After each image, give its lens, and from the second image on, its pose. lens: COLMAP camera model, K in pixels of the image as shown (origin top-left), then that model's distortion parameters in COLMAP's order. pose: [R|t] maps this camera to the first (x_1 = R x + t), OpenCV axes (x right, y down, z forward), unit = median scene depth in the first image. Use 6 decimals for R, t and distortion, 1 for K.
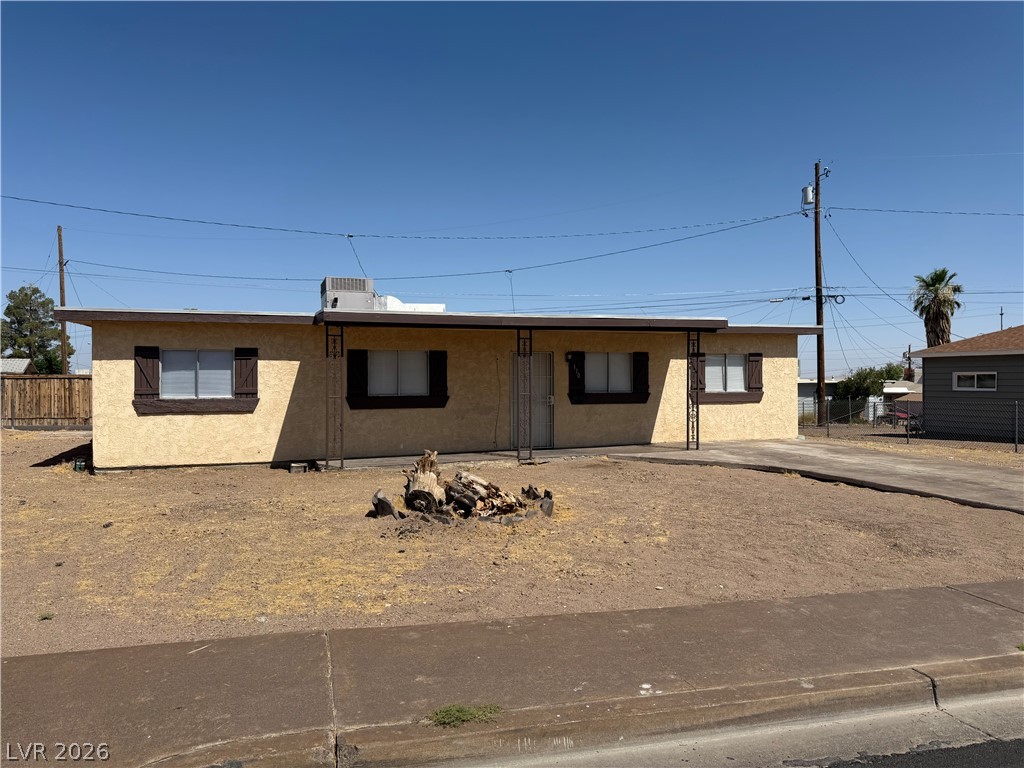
lens RADIAL K [[709.0, 0, 514.6], [0, 709.0, 378.8], [0, 0, 1]] dist [0.025194, -0.036516]
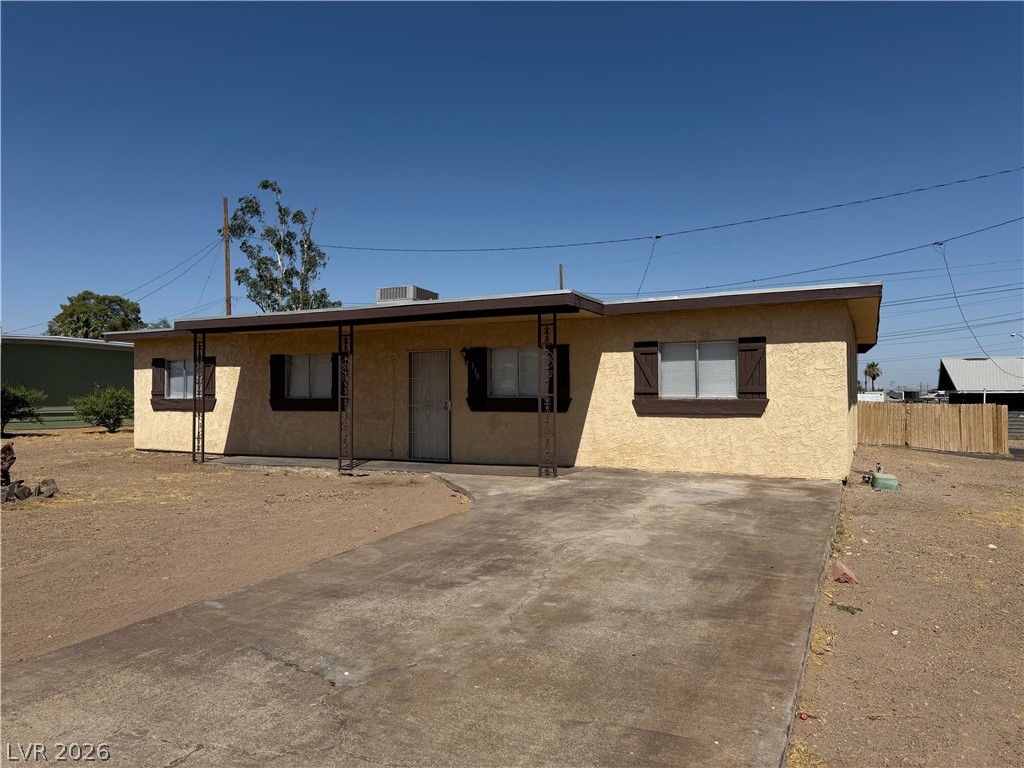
lens RADIAL K [[709.0, 0, 519.5], [0, 709.0, 386.3], [0, 0, 1]] dist [0.025194, -0.036516]
pose [[0.692608, -0.000394, -0.721314, 0.759011], [0.006942, 0.999957, 0.006120, 0.002199], [0.721281, -0.009246, 0.692581, 0.488808]]
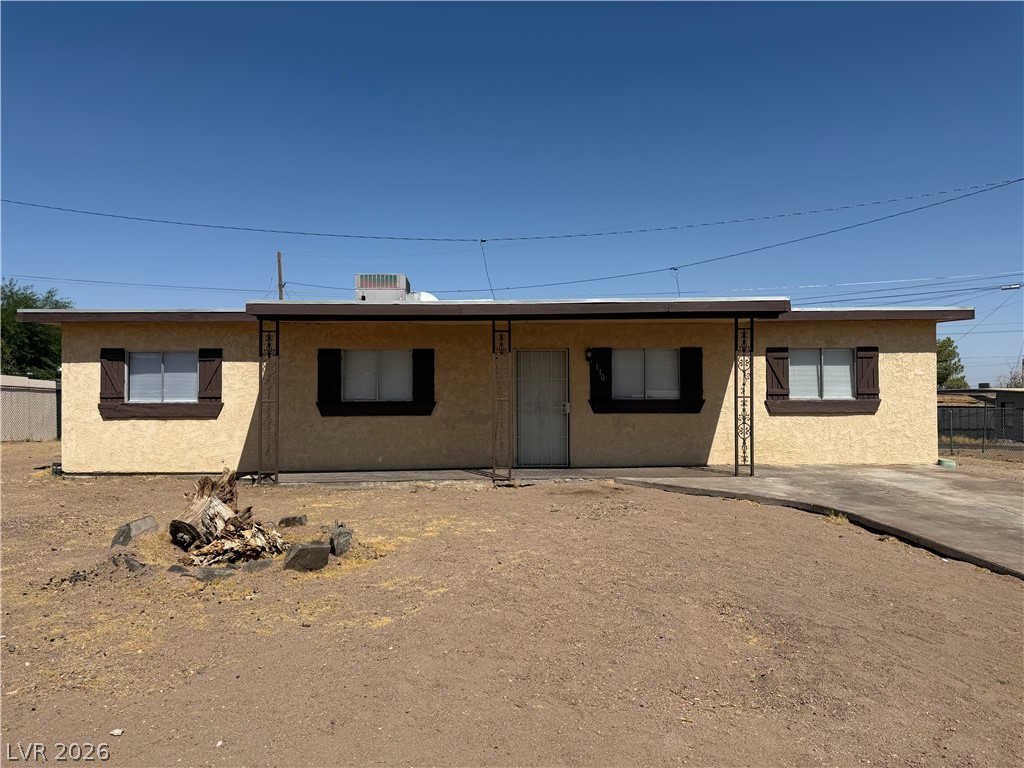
lens RADIAL K [[709.0, 0, 505.3], [0, 709.0, 385.2], [0, 0, 1]] dist [0.025194, -0.036516]
pose [[0.949720, -0.002514, -0.313090, 0.249639], [0.000923, 0.999986, -0.005232, 0.008566], [0.313099, 0.004680, 0.949709, 0.213045]]
